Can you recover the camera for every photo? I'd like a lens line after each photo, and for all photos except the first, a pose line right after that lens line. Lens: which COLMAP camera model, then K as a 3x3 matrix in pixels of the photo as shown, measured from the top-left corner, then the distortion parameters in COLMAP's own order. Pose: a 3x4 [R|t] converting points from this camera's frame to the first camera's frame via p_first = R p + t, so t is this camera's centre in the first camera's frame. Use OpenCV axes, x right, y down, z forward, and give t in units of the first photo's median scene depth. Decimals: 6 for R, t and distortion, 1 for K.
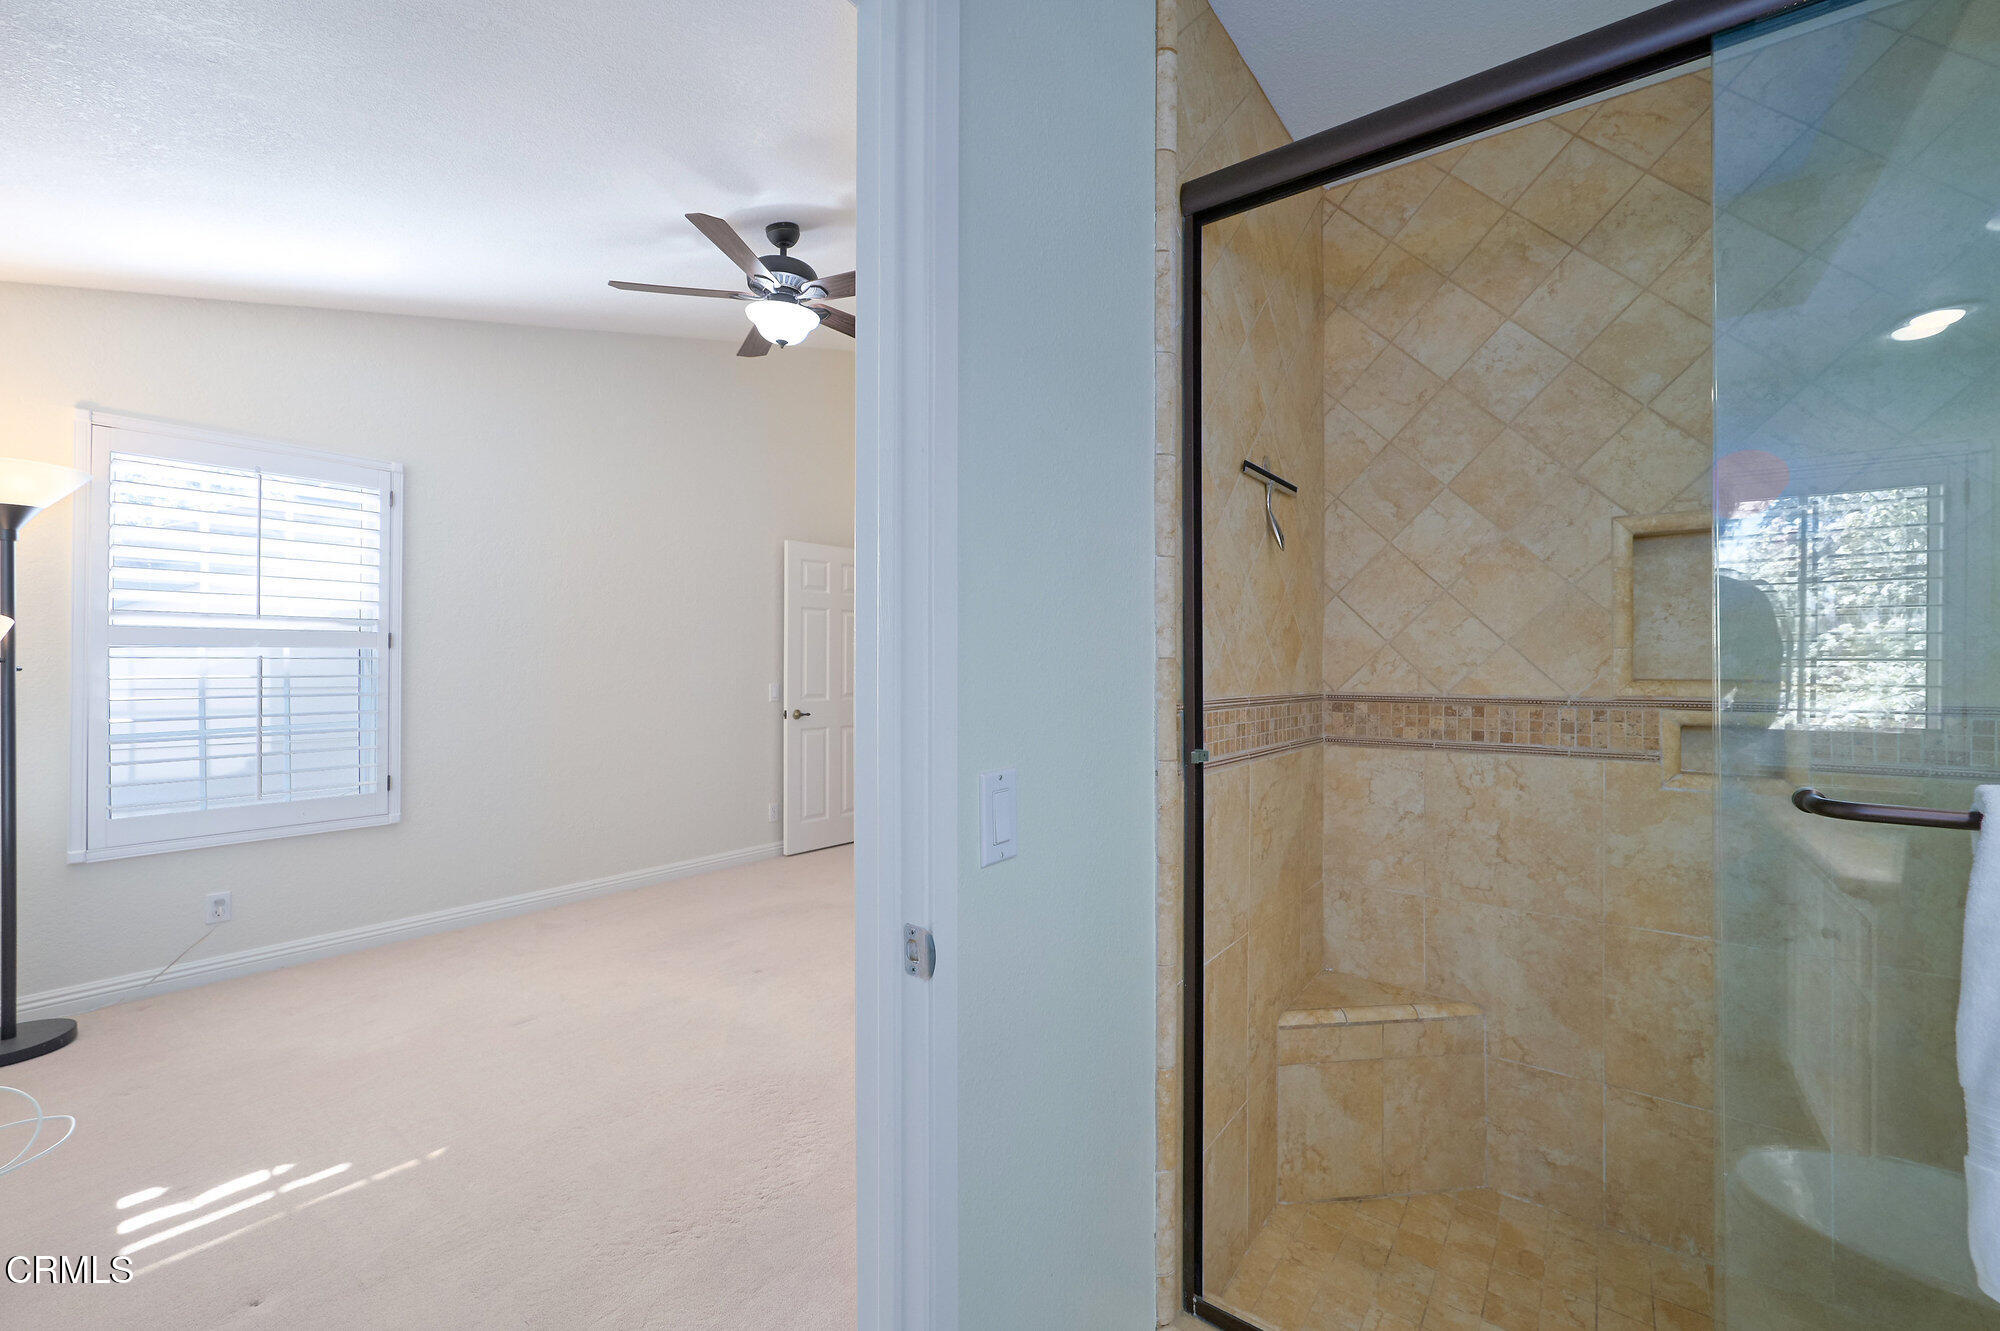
lens RADIAL K [[811.9, 0, 991.3], [0, 811.9, 659.9], [0, 0, 1]] dist [-0.000051, -0.000491]
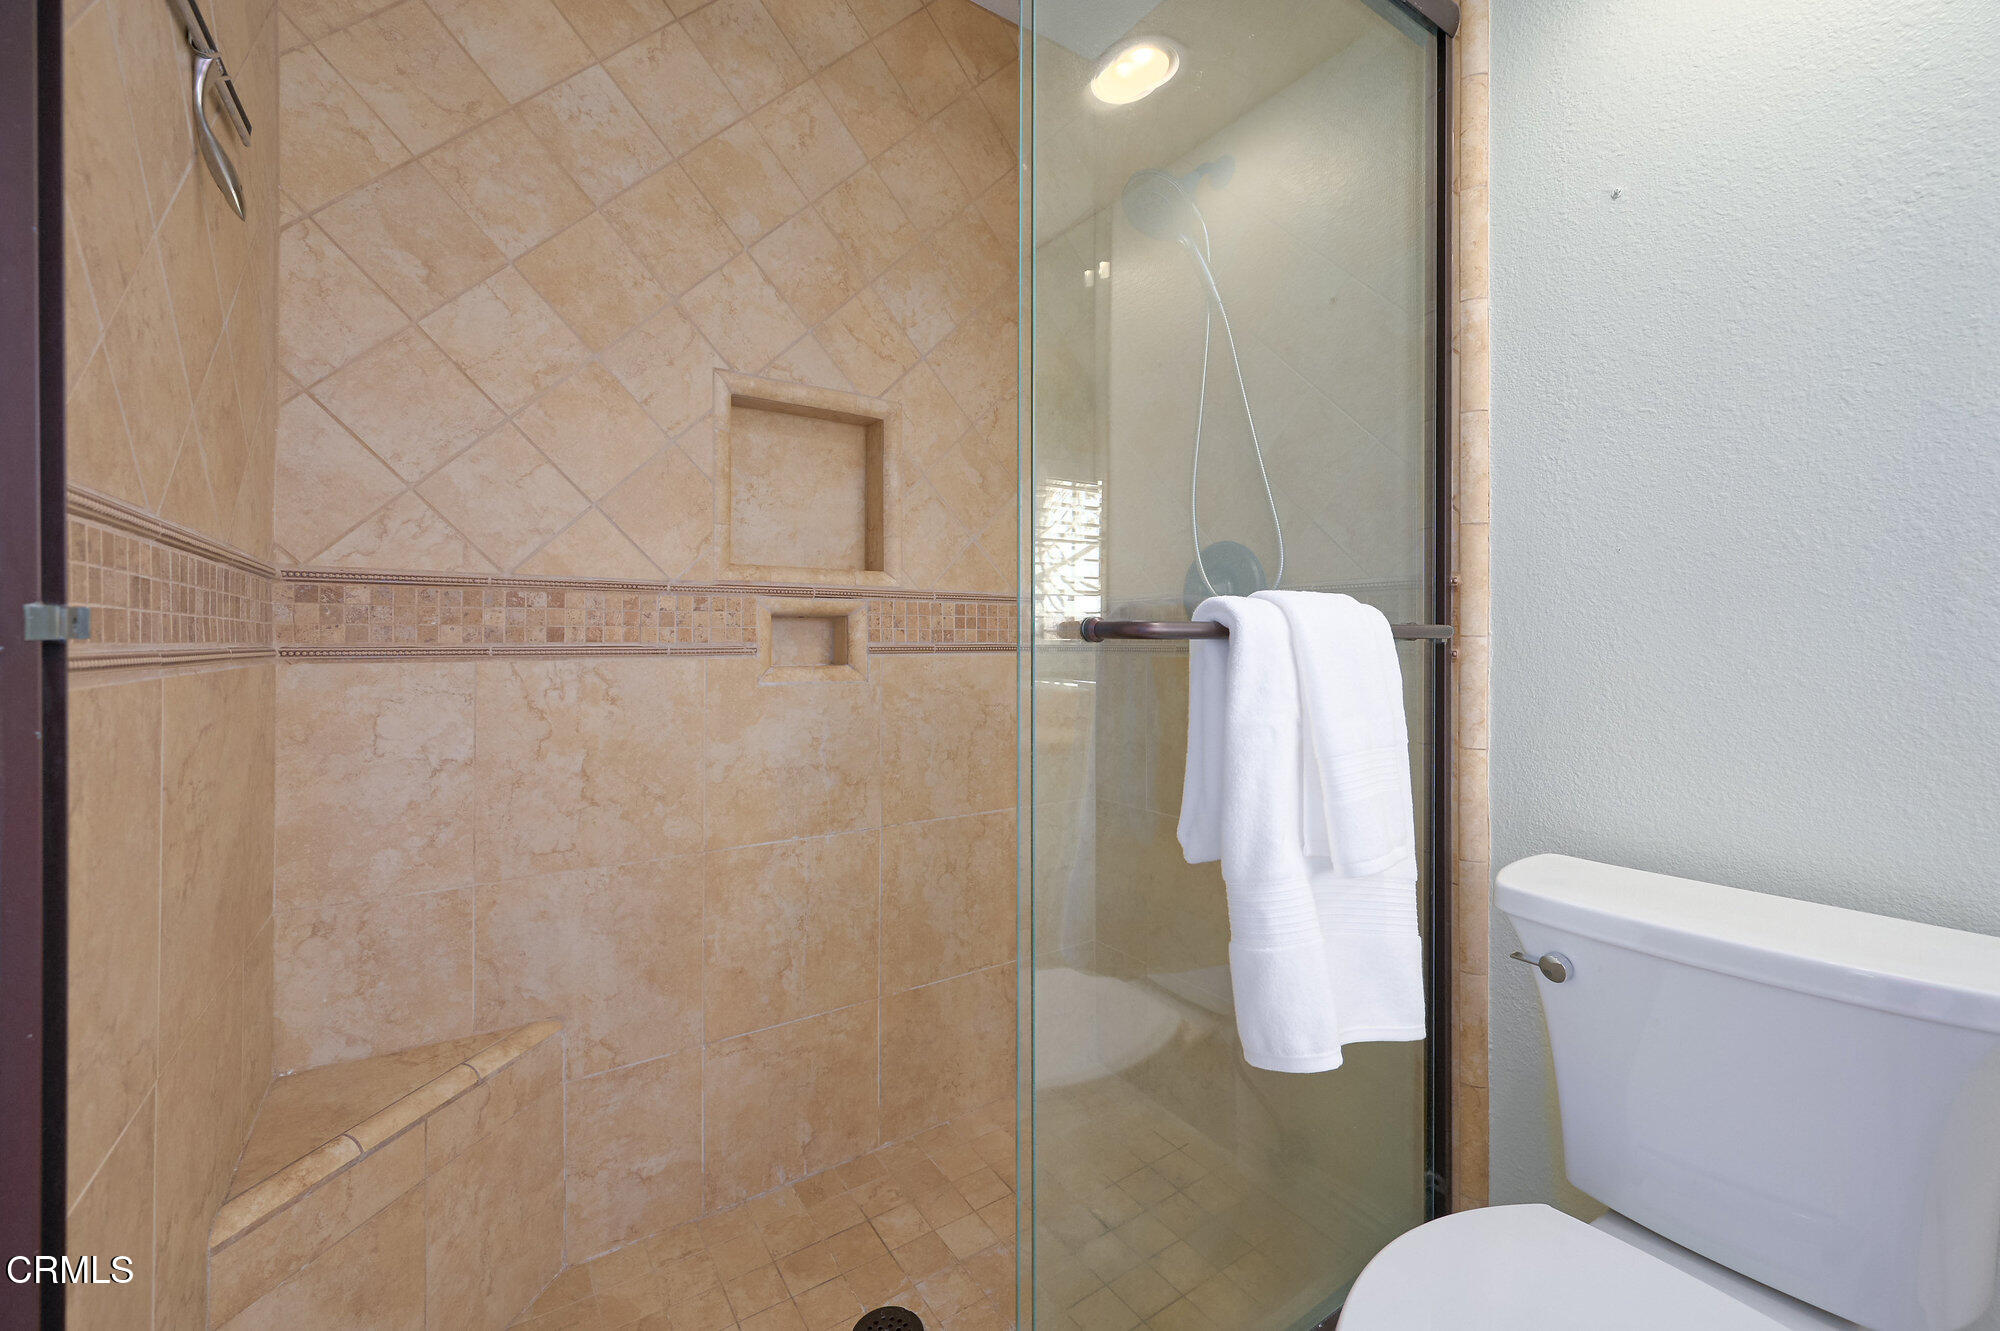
lens RADIAL K [[811.9, 0, 989.3], [0, 811.9, 645.2], [0, 0, 1]] dist [-0.000051, -0.000491]
pose [[0.309191, -0.000209, 0.951000, 0.048503], [-0.005890, 0.999980, 0.002135, 0.100170], [-0.950982, -0.006262, 0.309184, 0.430741]]
